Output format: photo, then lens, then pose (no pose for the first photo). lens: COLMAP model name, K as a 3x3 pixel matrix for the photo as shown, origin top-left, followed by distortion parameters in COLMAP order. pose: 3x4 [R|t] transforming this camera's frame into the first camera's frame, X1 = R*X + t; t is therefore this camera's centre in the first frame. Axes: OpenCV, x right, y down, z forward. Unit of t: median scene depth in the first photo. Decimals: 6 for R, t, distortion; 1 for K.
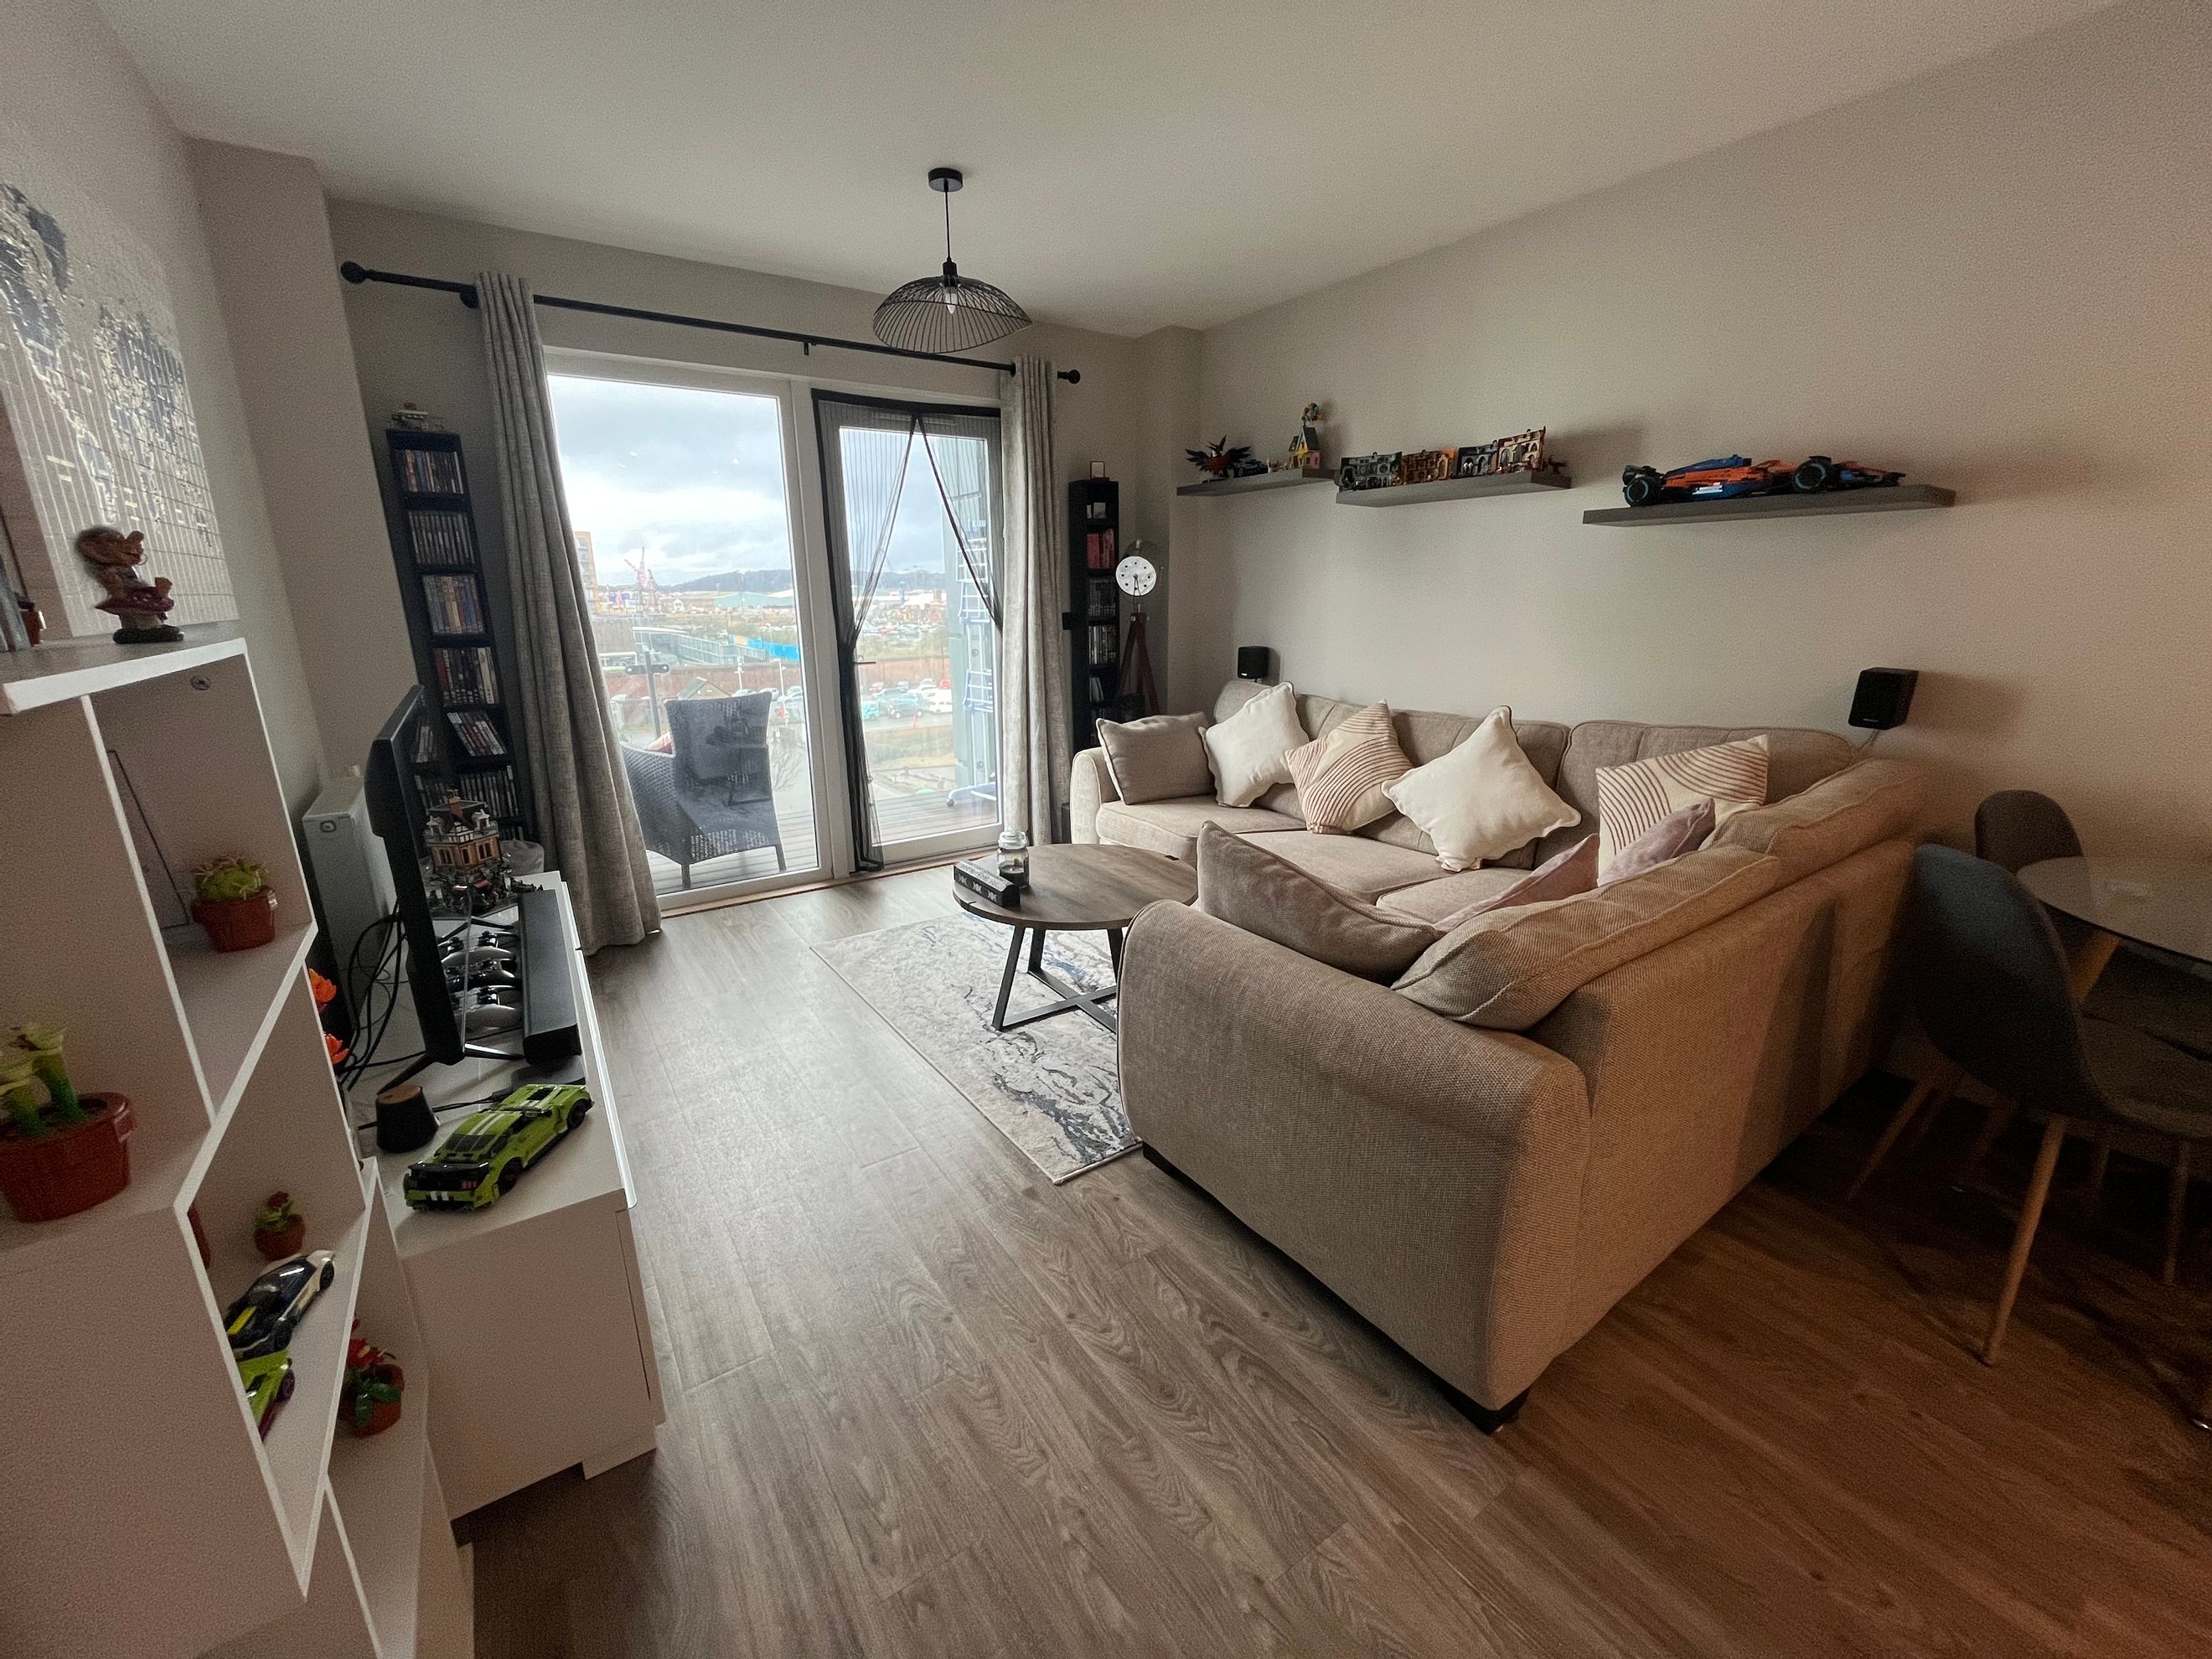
lens RADIAL K [[898.2, 0, 1100.3], [0, 898.2, 822.8], [0, 0, 1]] dist [-0.000727, 0.000125]
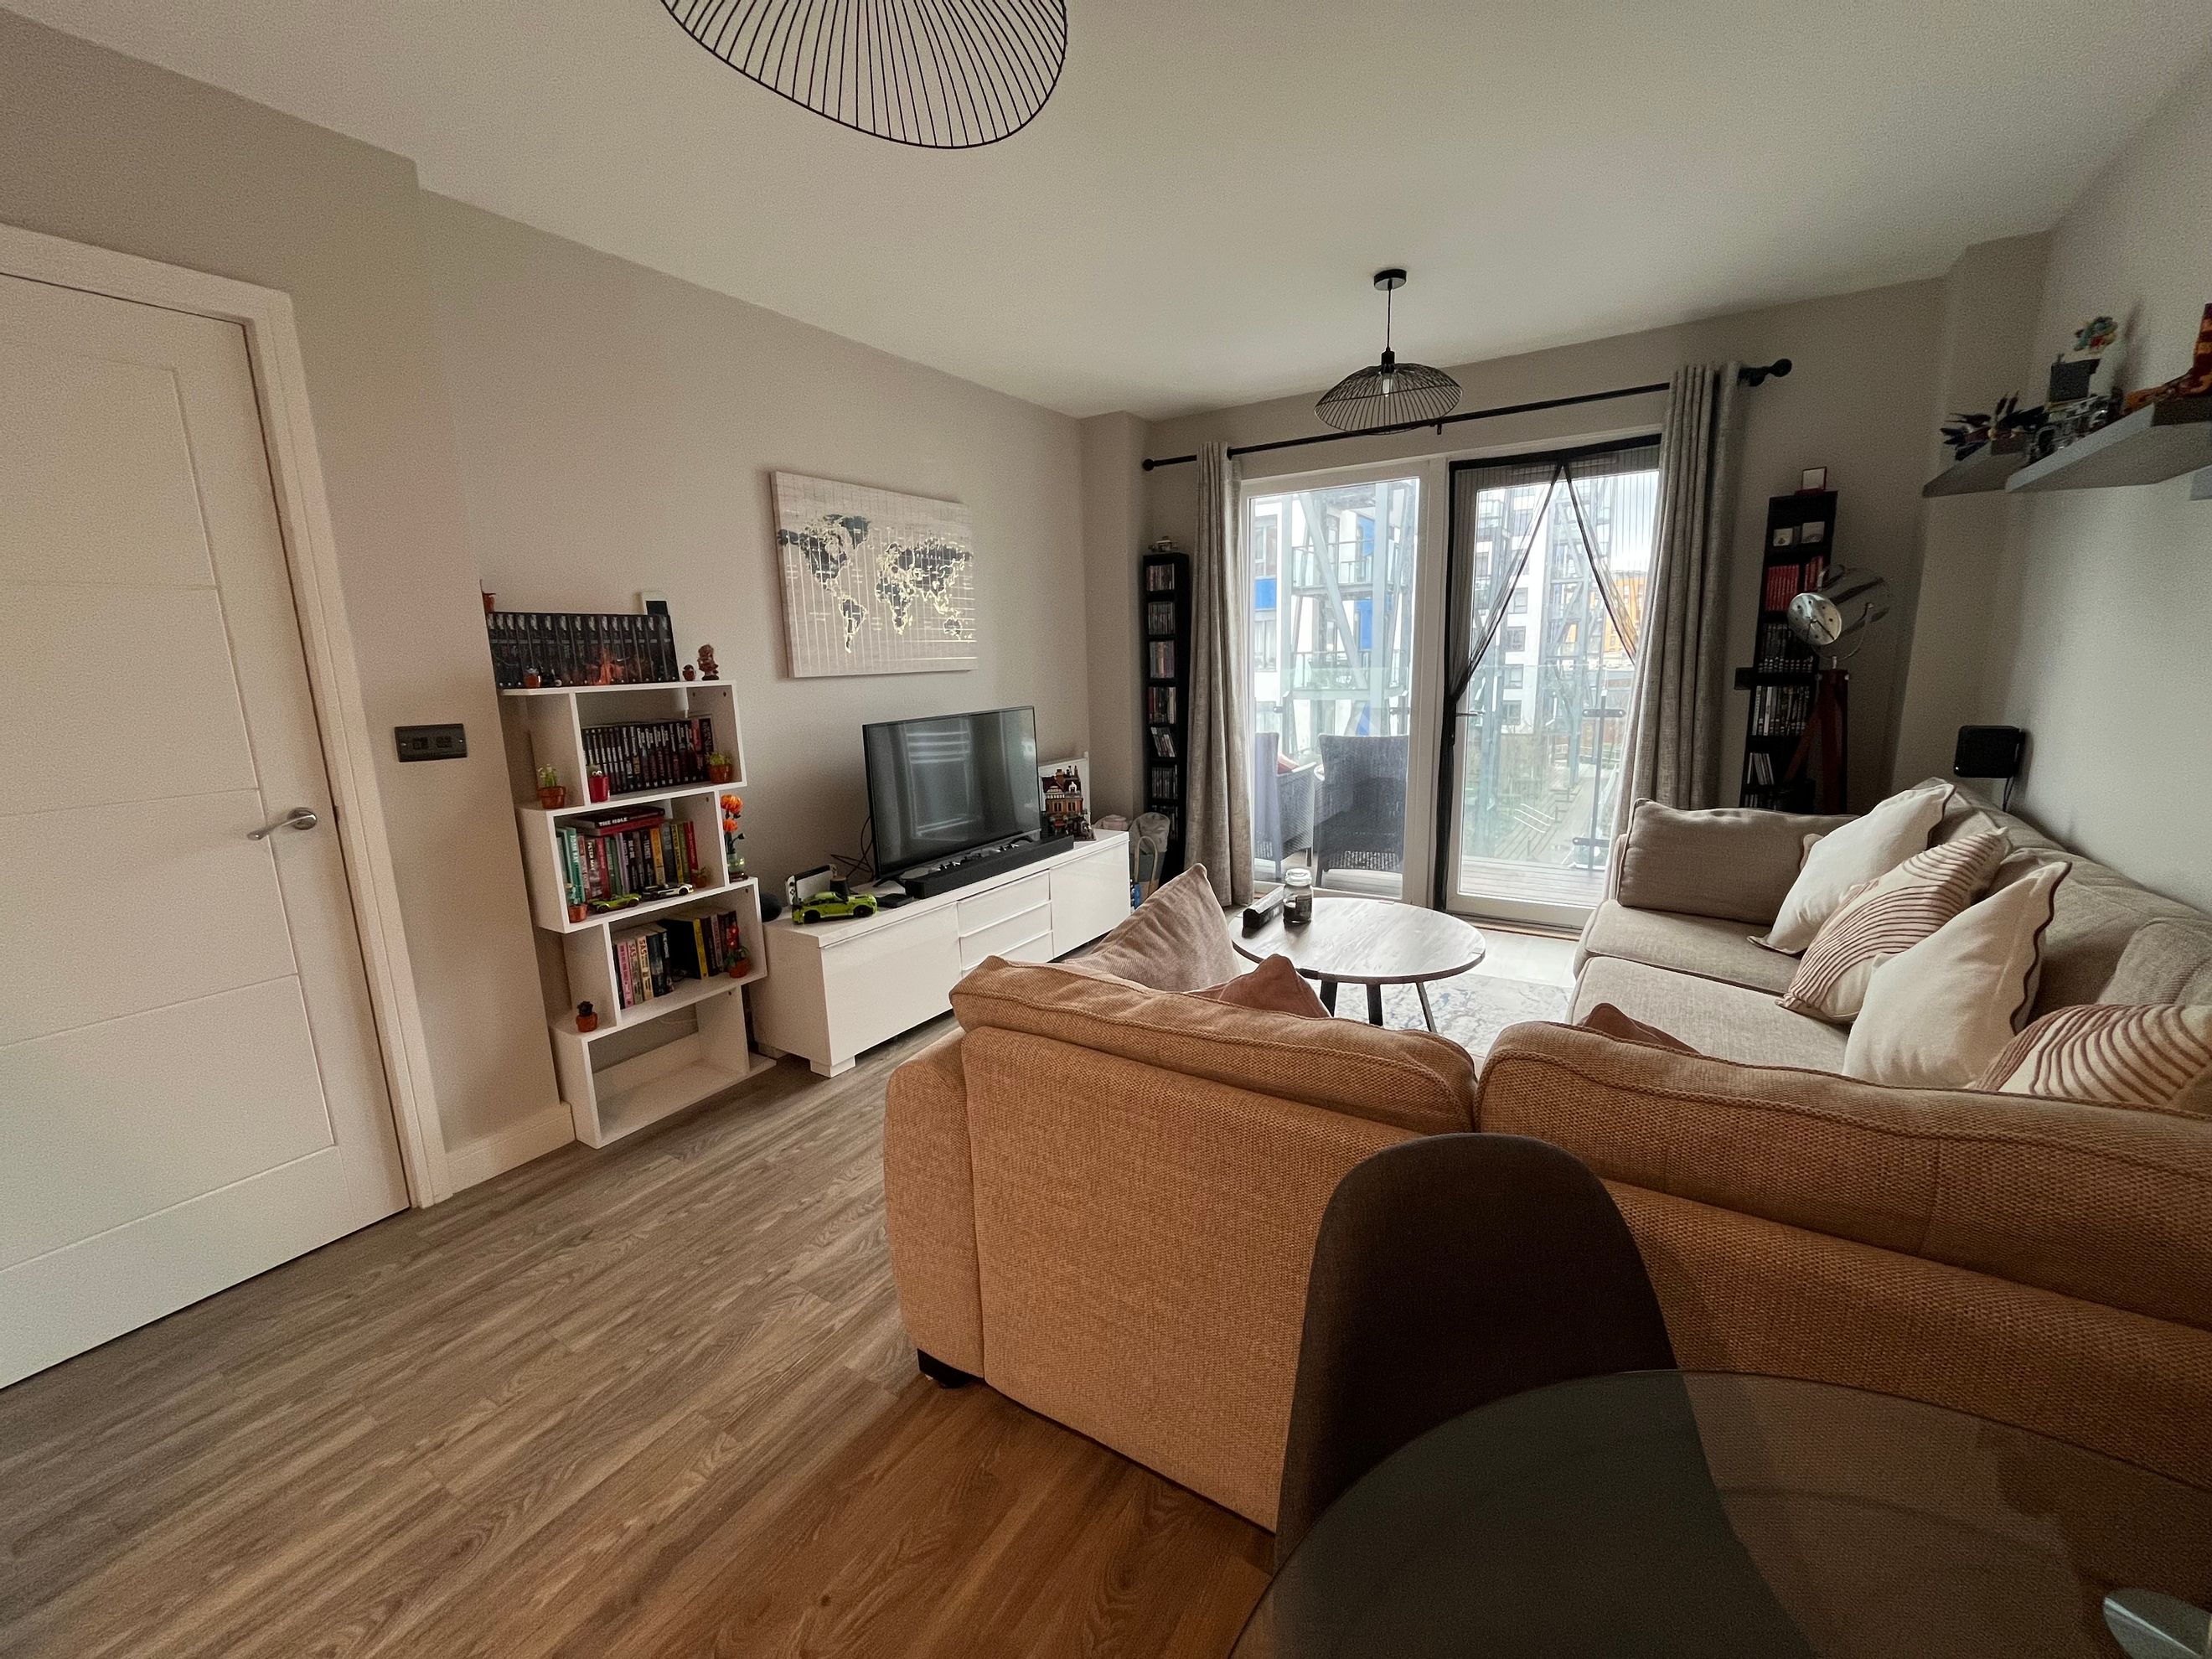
lens RADIAL K [[898.2, 0, 1100.3], [0, 898.2, 822.8], [0, 0, 1]] dist [-0.000727, 0.000125]
pose [[0.390761, 0.169182, -0.904811, 0.687513], [-0.209996, 0.973428, 0.091321, -0.082800], [0.896218, 0.154322, 0.415906, 0.284176]]
